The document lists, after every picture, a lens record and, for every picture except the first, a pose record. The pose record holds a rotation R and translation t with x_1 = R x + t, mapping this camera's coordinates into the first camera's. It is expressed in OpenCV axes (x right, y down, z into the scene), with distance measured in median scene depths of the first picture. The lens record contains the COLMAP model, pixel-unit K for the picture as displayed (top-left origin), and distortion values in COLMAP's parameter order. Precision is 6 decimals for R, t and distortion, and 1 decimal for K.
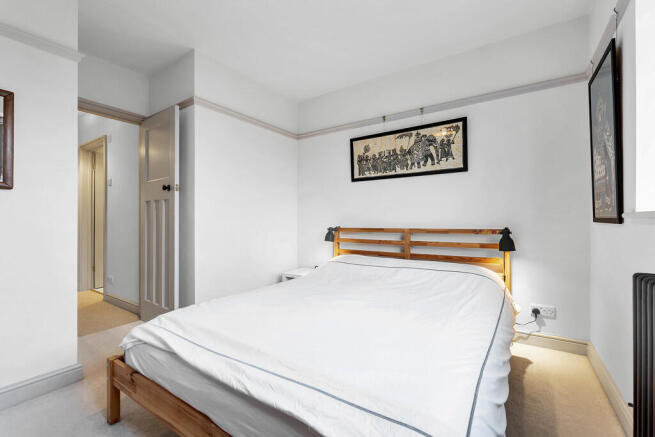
lens RADIAL K [[280.1, 0, 327.5], [0, 280.1, 218.5], [0, 0, 1]] dist [-0.000290, 0.000029]
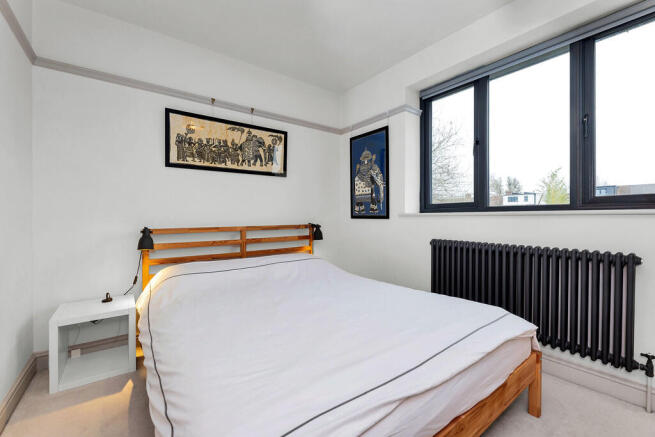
lens RADIAL K [[280.1, 0, 327.5], [0, 280.1, 218.5], [0, 0, 1]] dist [-0.000290, 0.000029]
pose [[0.334270, -0.002183, 0.942475, -0.527855], [0.000100, 0.999997, 0.002281, 0.005865], [-0.942477, -0.000669, 0.334270, 0.394436]]
